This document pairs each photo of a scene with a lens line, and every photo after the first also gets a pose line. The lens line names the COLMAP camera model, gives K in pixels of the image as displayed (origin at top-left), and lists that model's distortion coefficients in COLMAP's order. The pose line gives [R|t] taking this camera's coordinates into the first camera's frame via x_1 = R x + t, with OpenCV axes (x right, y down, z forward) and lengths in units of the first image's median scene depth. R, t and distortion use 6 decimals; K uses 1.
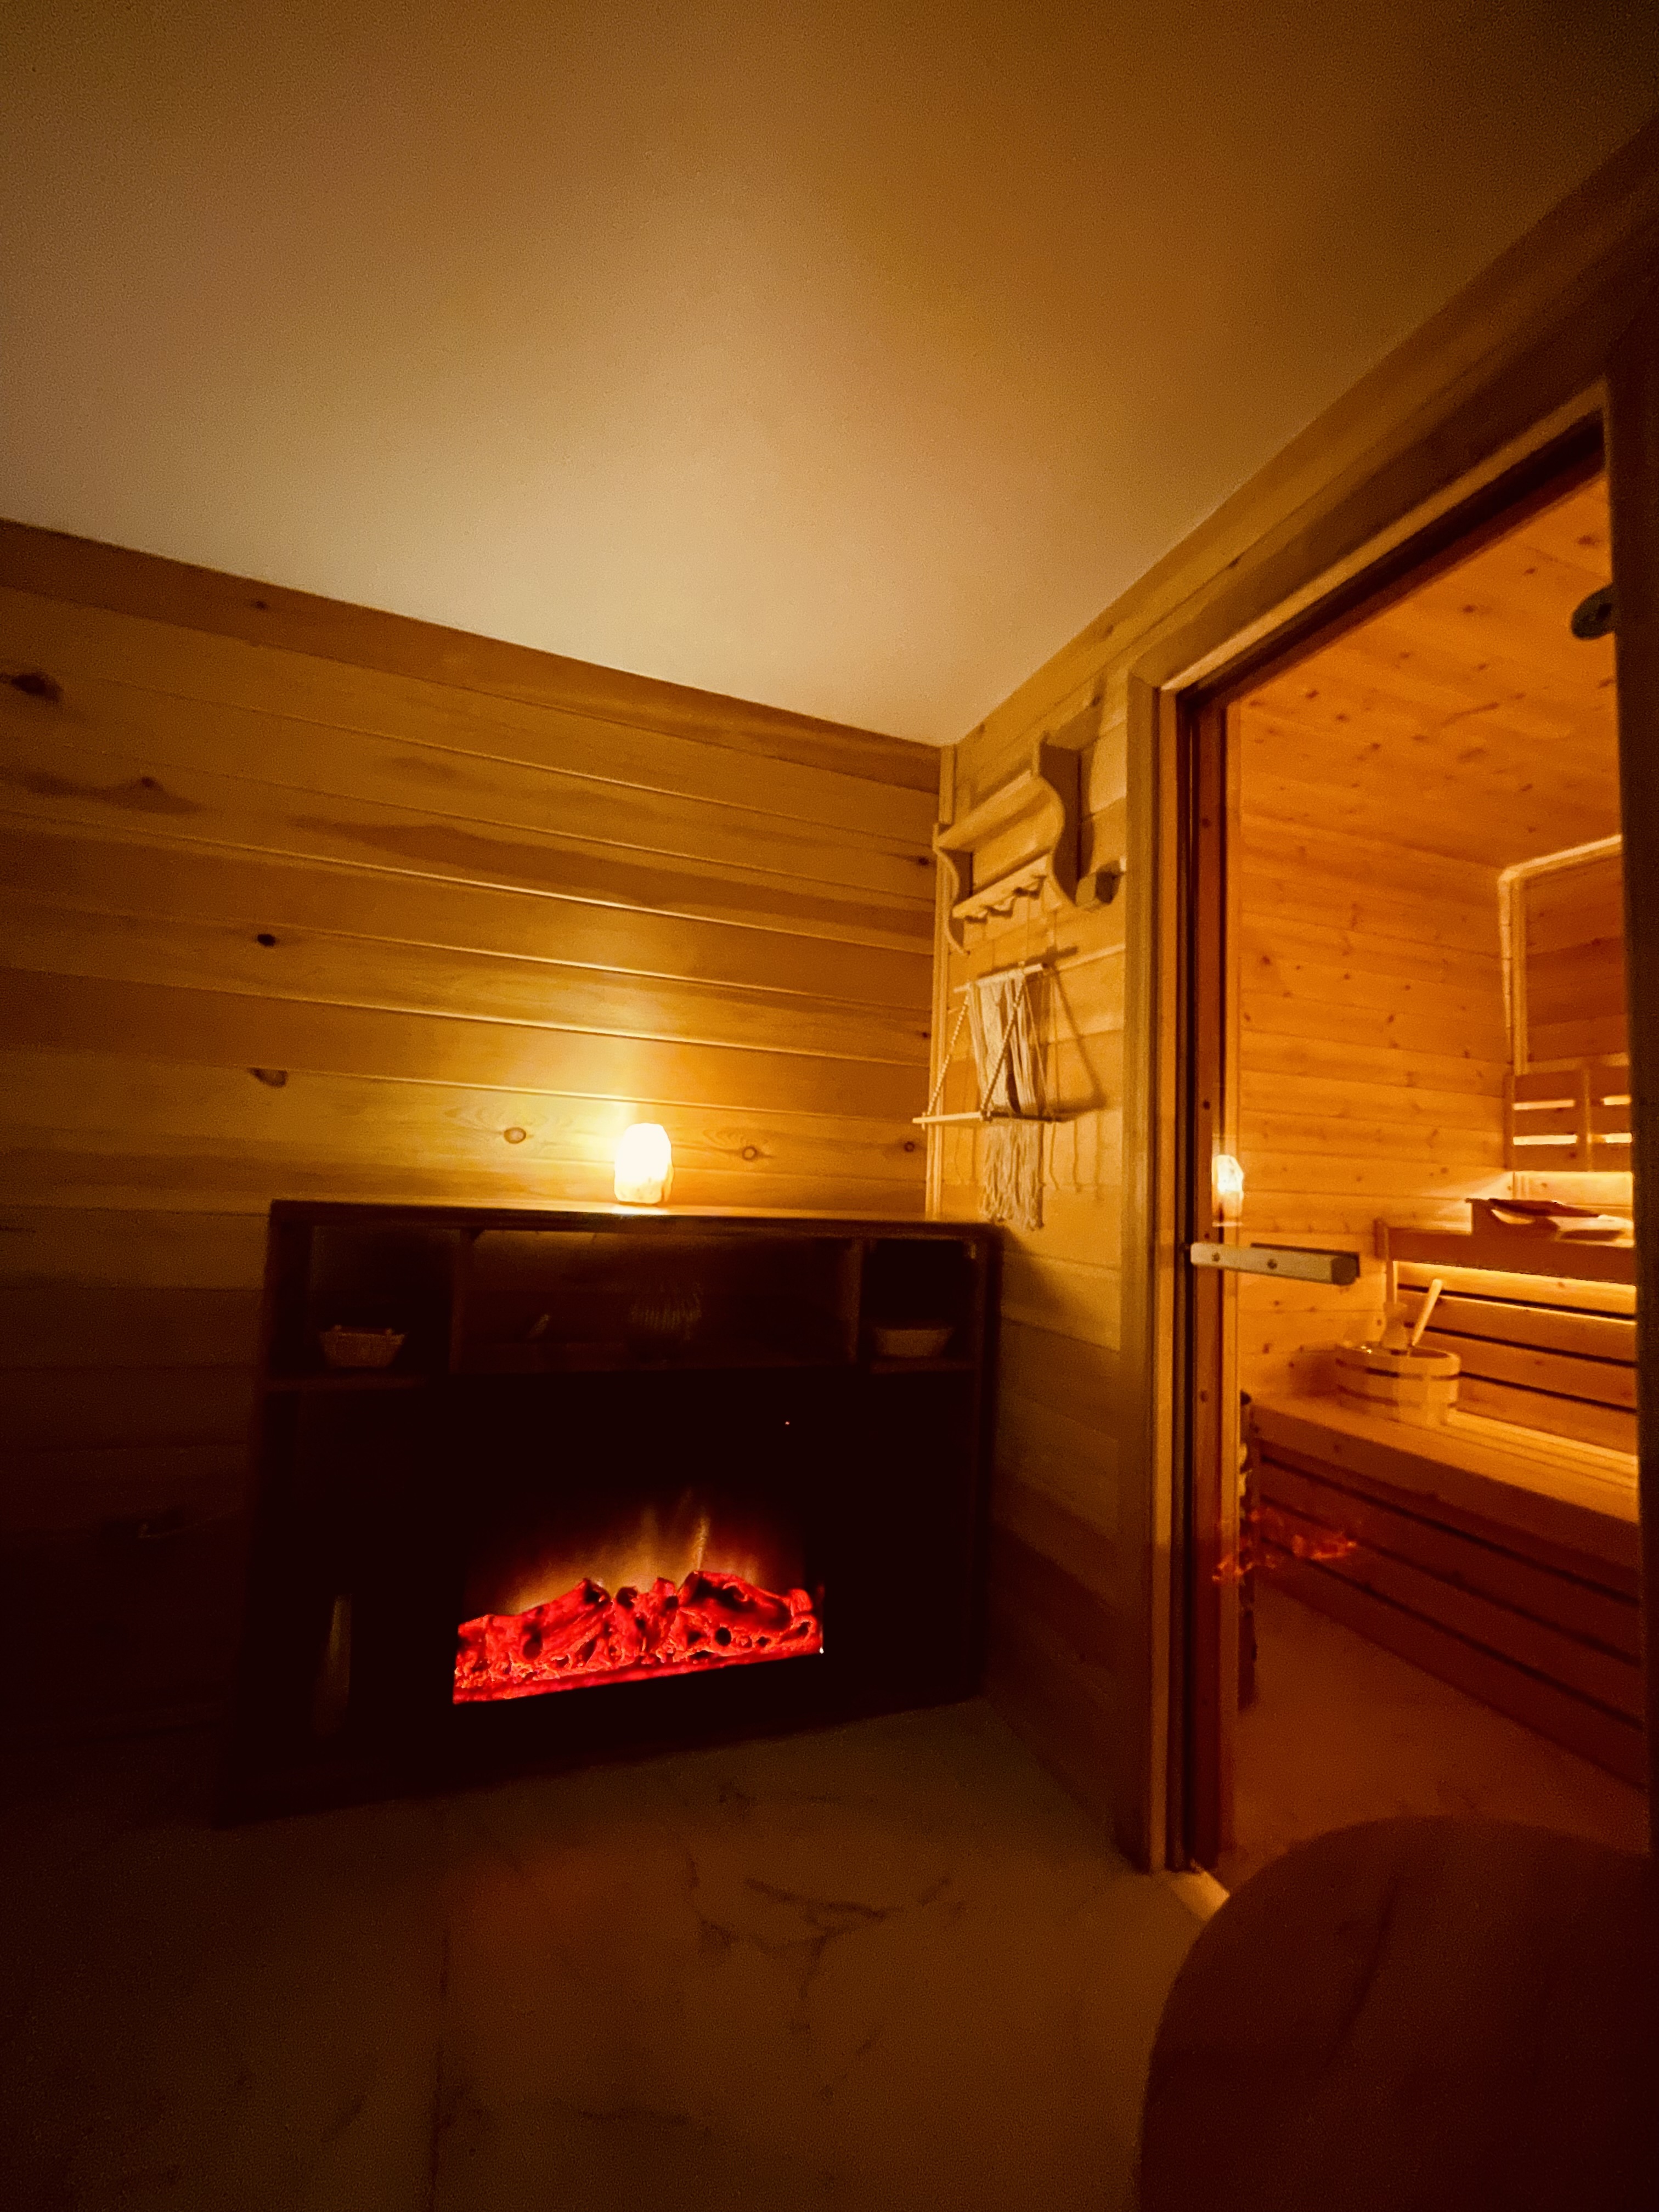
lens RADIAL K [[884.7, 0, 828.9], [0, 884.7, 1111.8], [0, 0, 1]] dist [-0.006174, -0.001059]
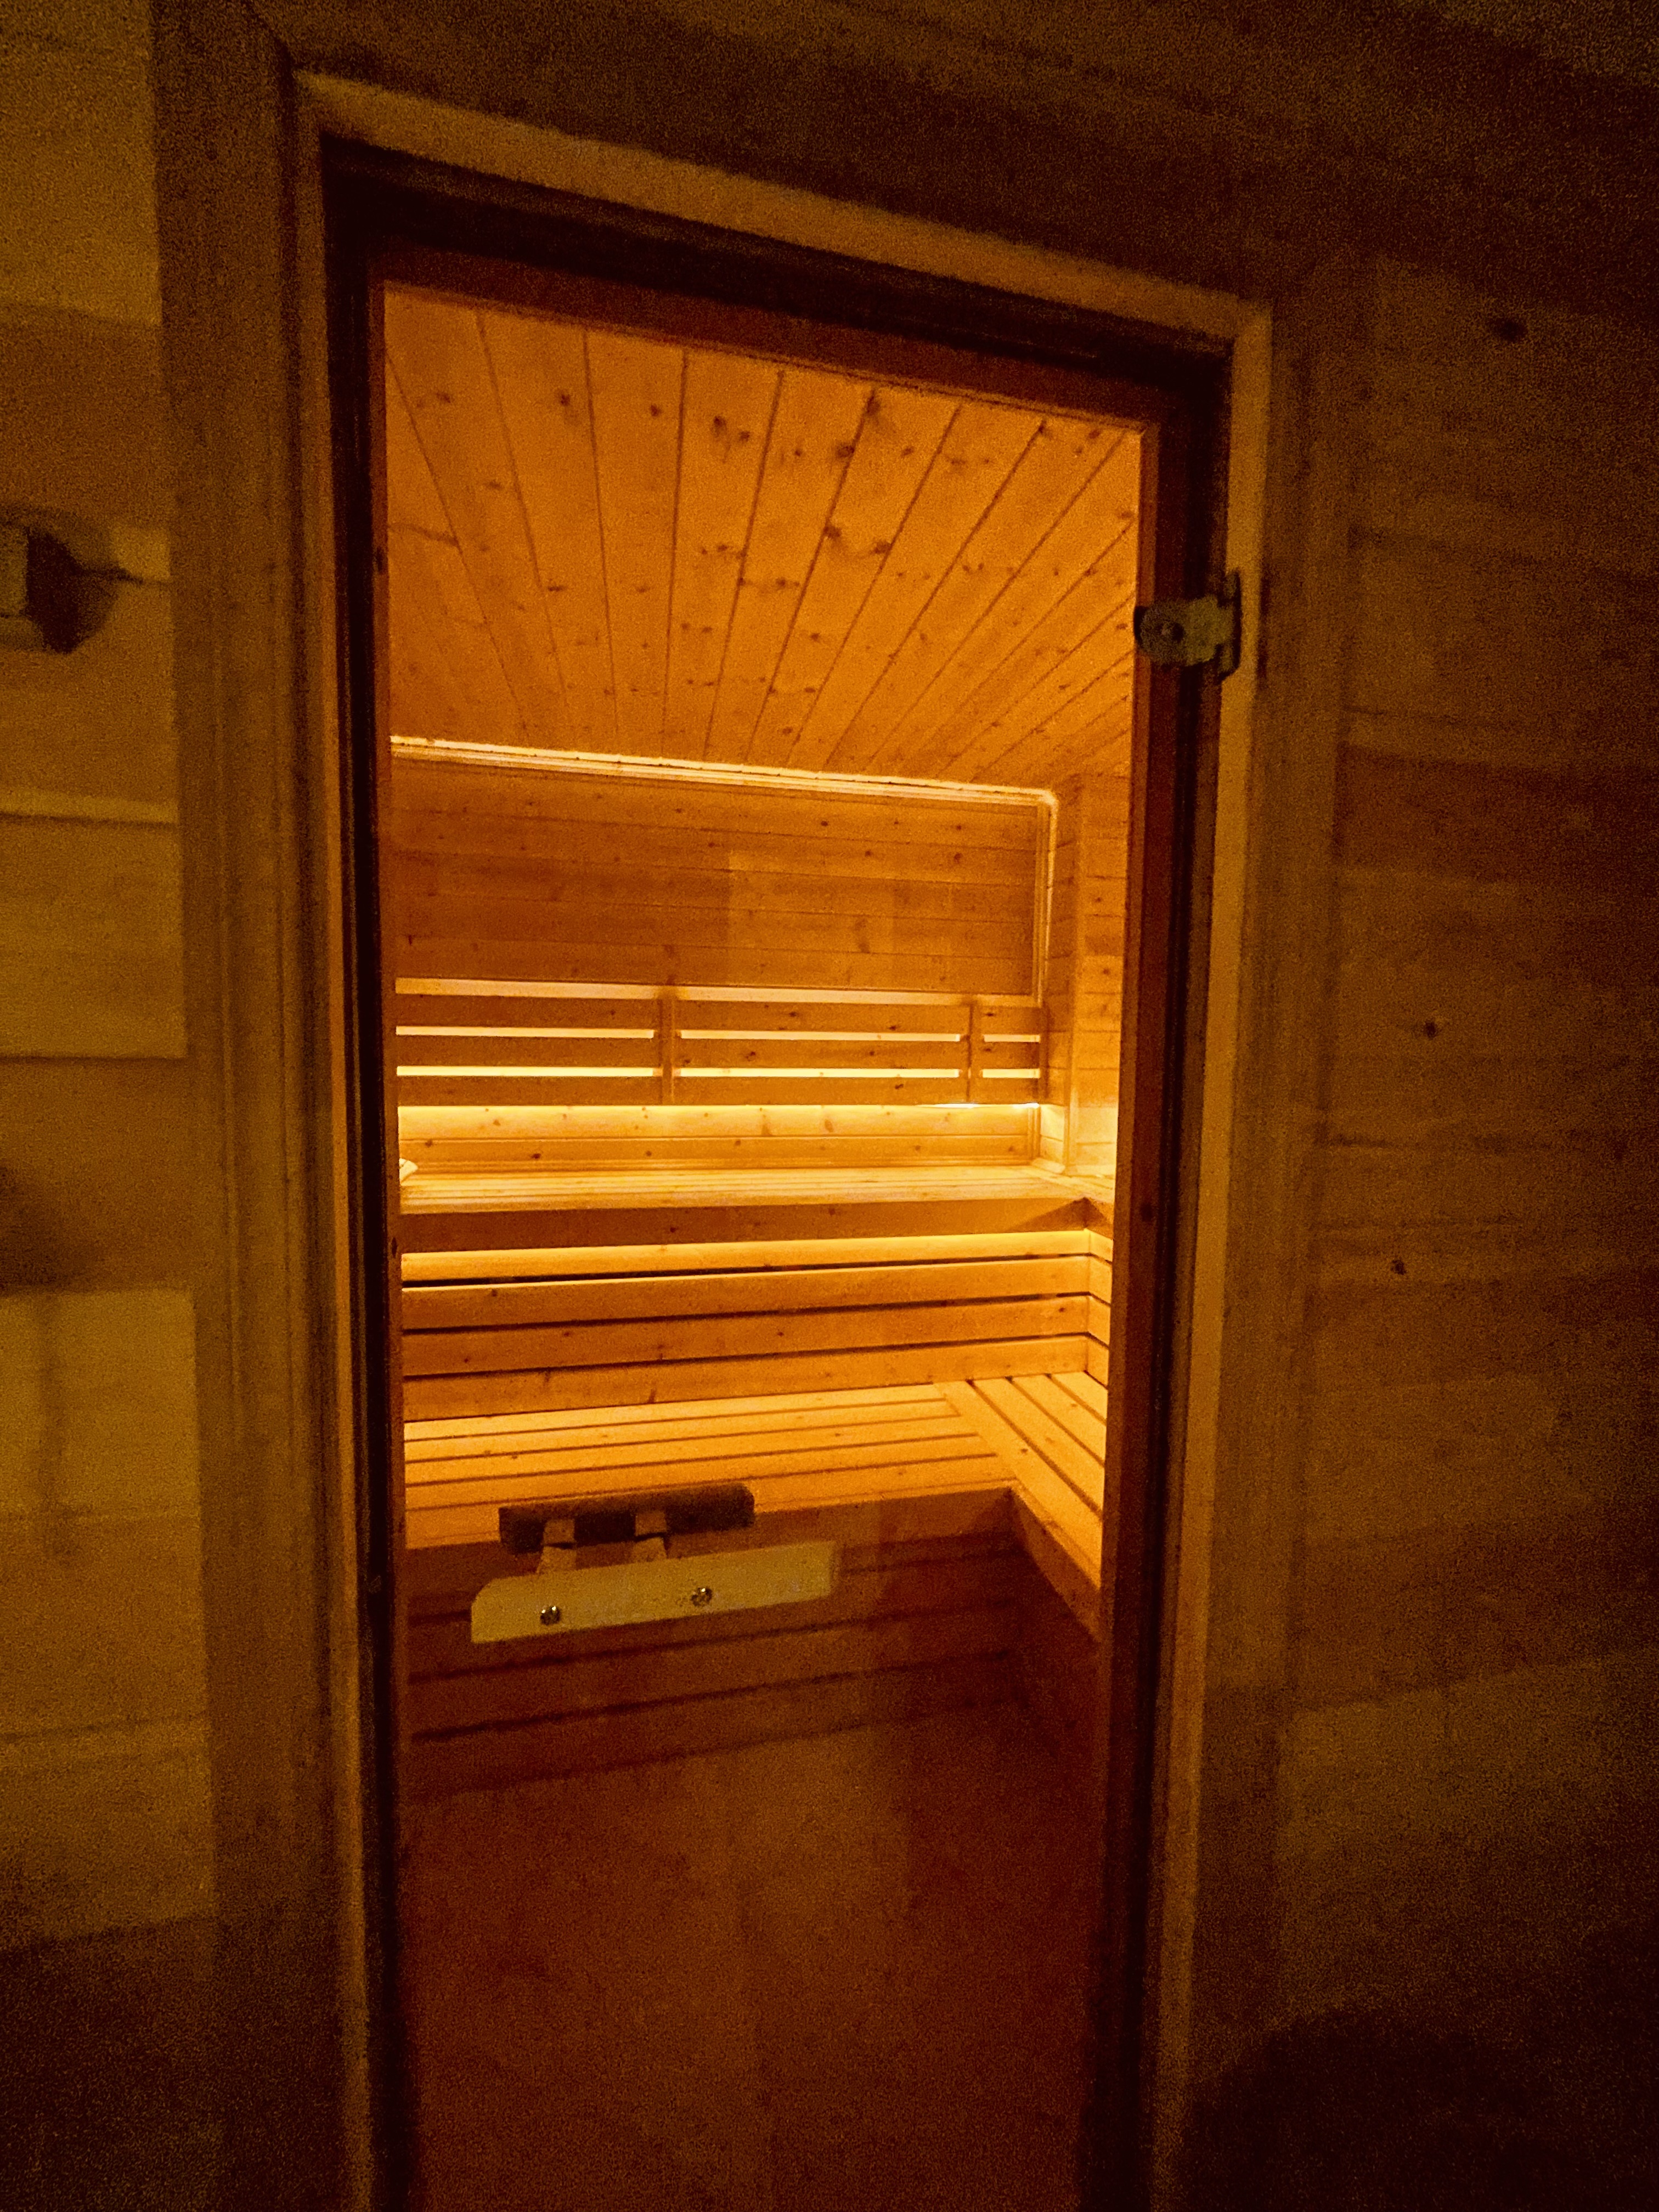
lens RADIAL K [[884.7, 0, 833.8], [0, 884.7, 1112.0], [0, 0, 1]] dist [-0.006174, -0.001059]
pose [[0.144800, -0.104223, 0.983957, 0.024290], [-0.077105, 0.990224, 0.116234, -0.111387], [-0.986452, -0.092698, 0.135348, 0.583536]]
